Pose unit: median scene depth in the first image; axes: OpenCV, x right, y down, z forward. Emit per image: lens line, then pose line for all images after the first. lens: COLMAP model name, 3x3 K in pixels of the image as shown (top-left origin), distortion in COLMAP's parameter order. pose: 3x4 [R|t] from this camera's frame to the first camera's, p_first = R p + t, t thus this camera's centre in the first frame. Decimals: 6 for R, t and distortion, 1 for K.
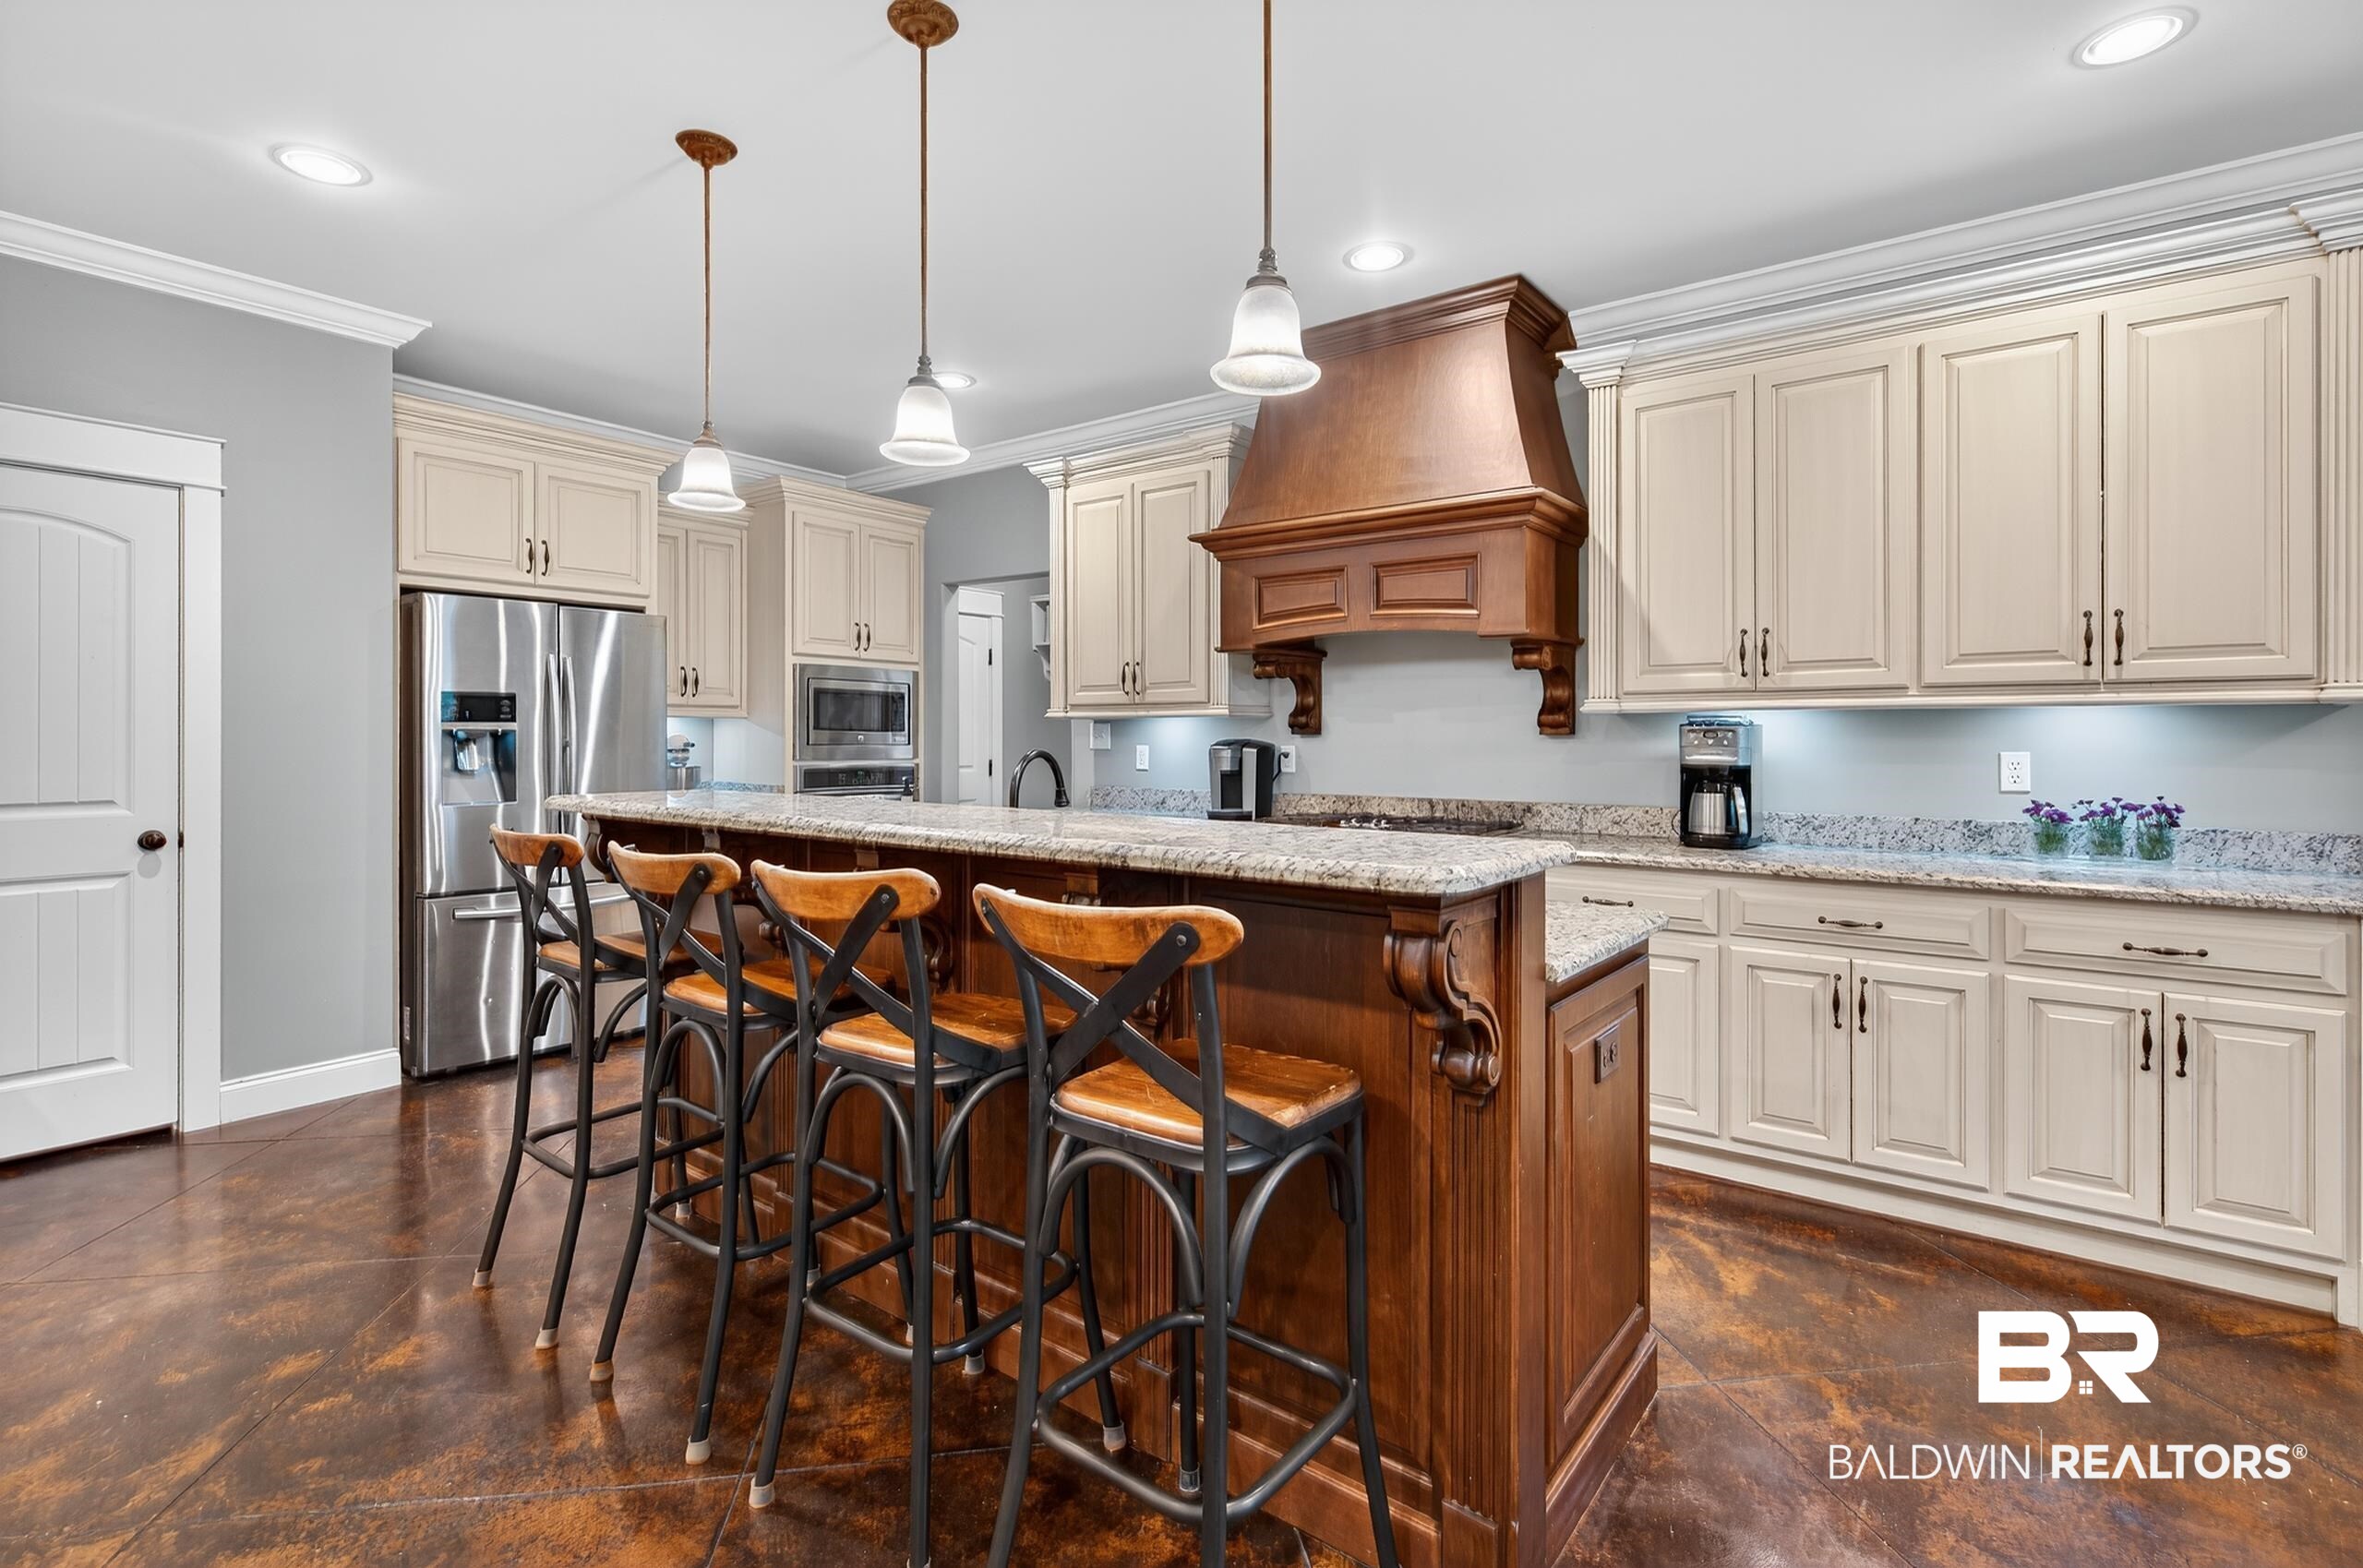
lens RADIAL K [[1094.7, 0, 1207.6], [0, 1094.7, 737.4], [0, 0, 1]] dist [0.000187, -0.001430]
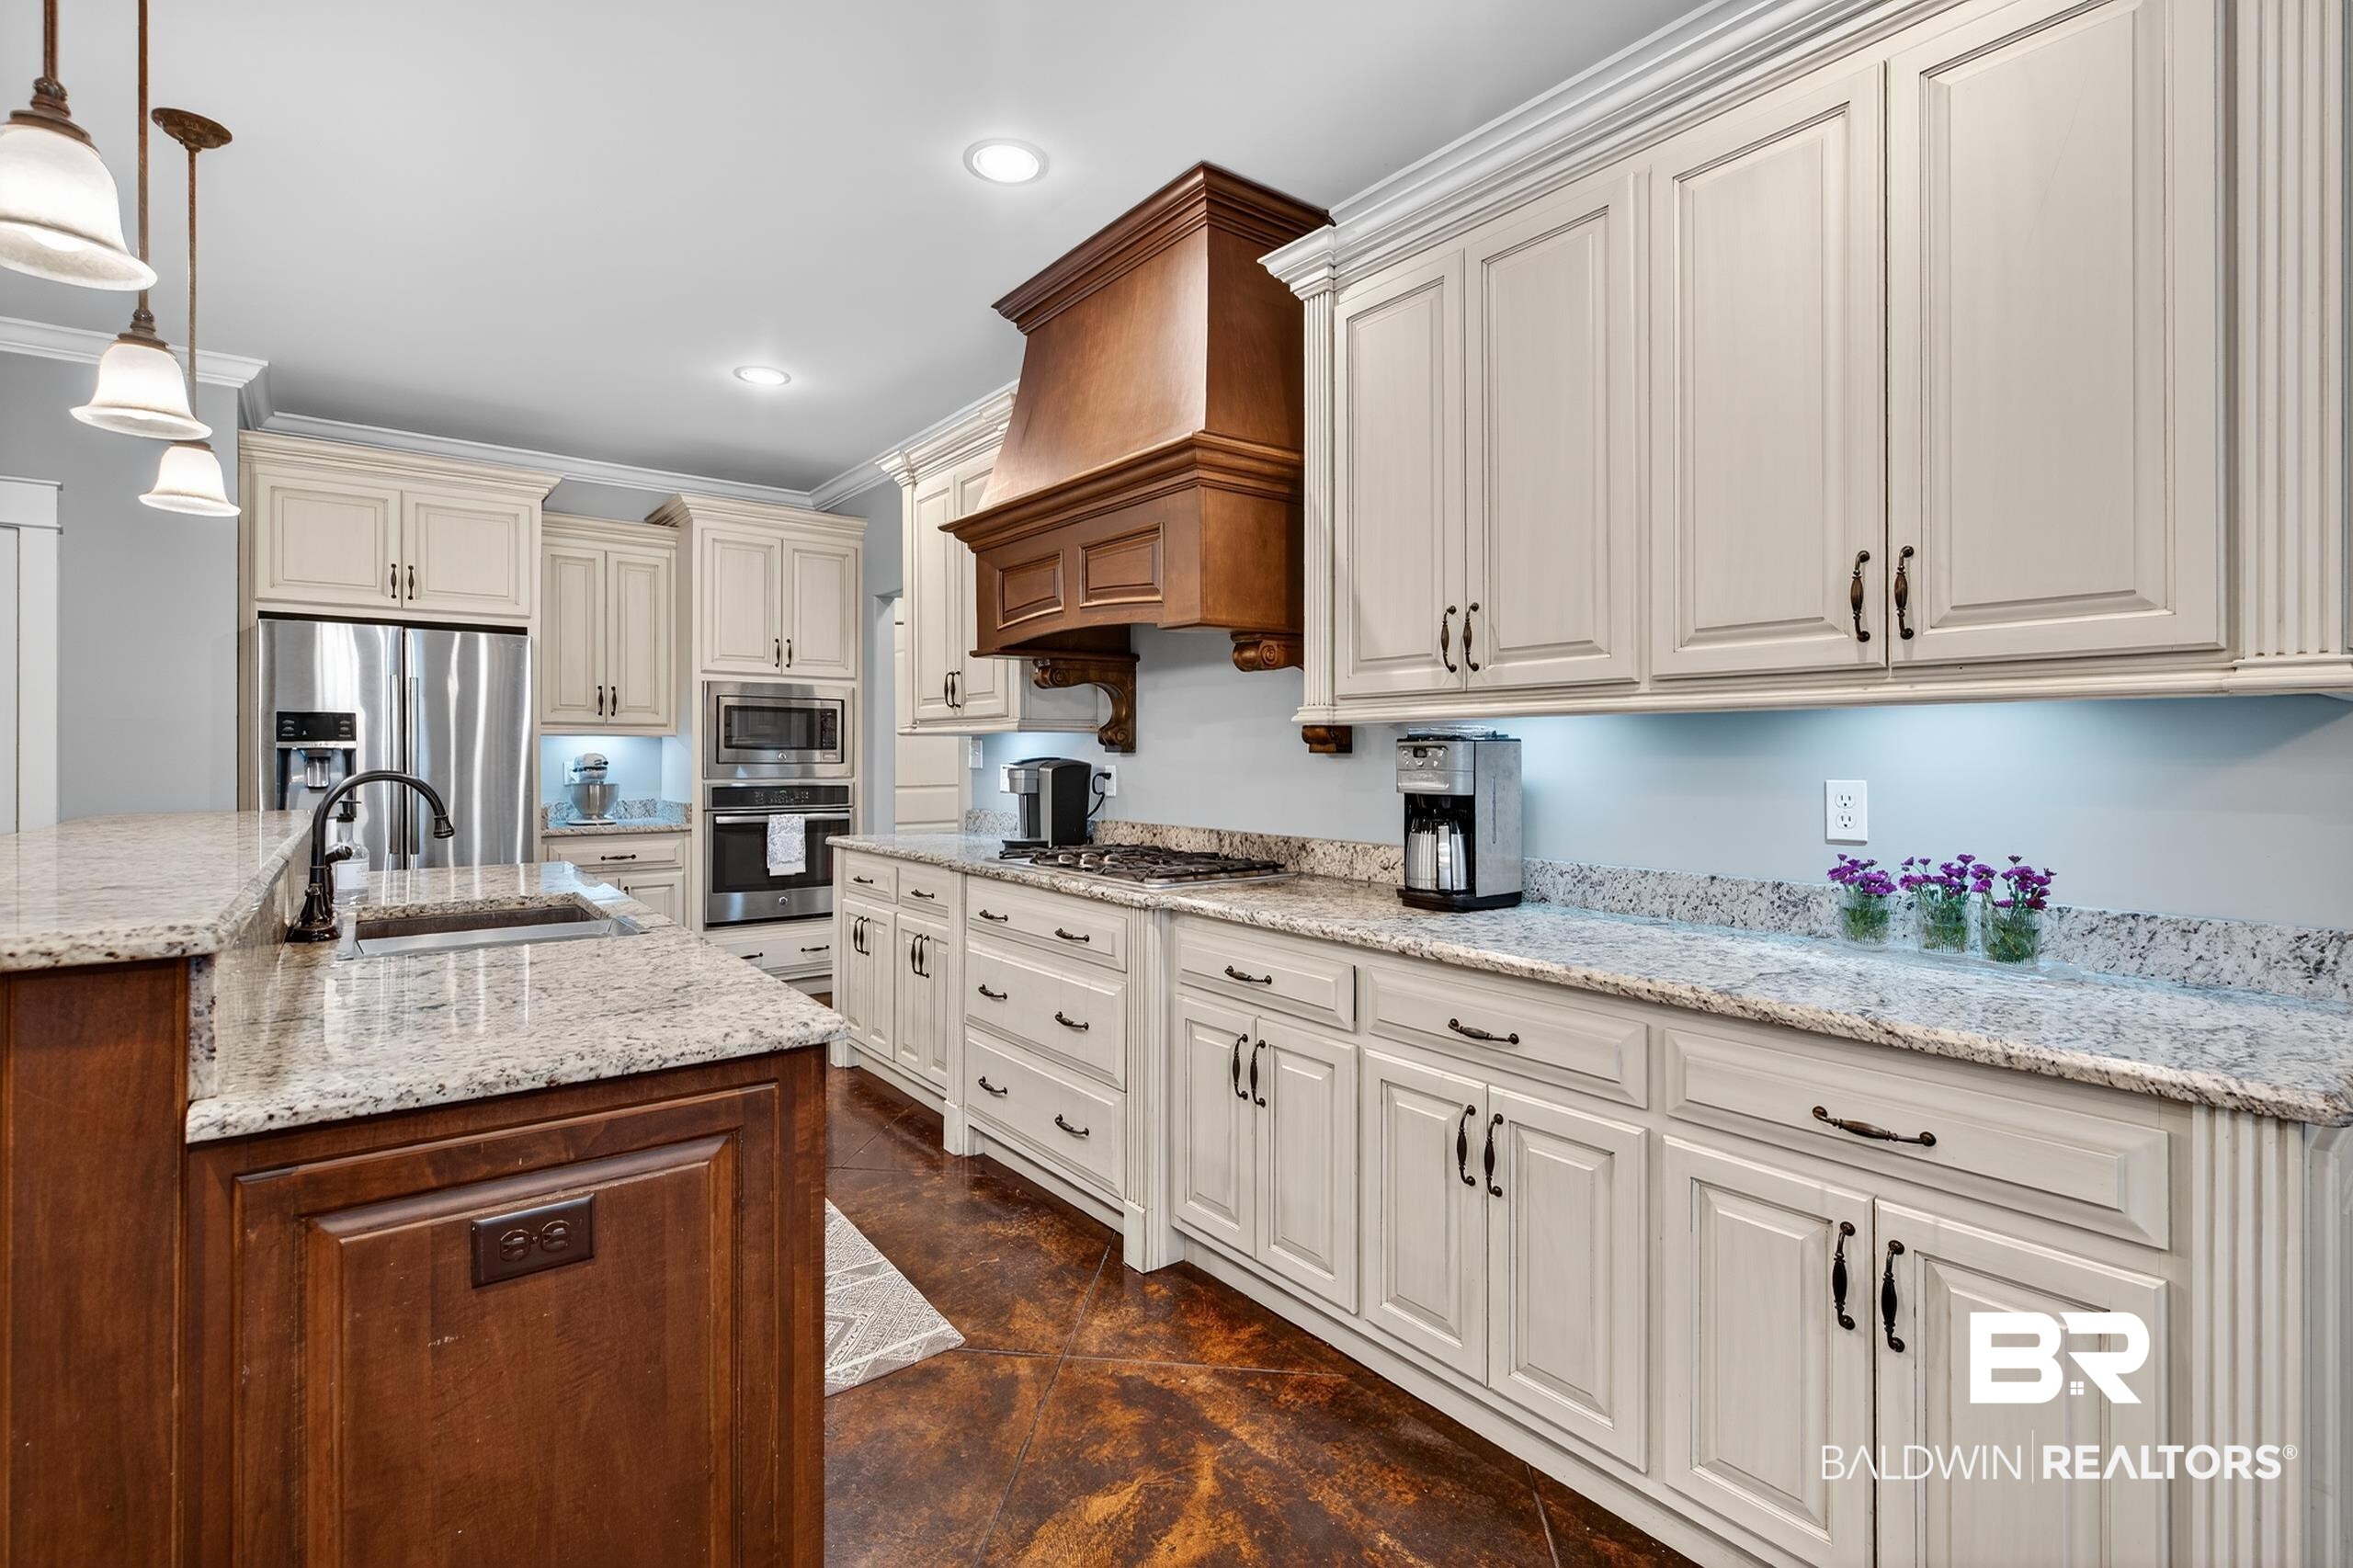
lens RADIAL K [[1090.2, 0, 1206.8], [0, 1090.2, 751.6], [0, 0, 1]] dist [0.000187, -0.001430]
pose [[0.965083, -0.000313, -0.261942, 0.509018], [-0.000369, 0.999997, -0.002556, -0.001174], [0.261942, 0.002564, 0.965080, 0.260525]]
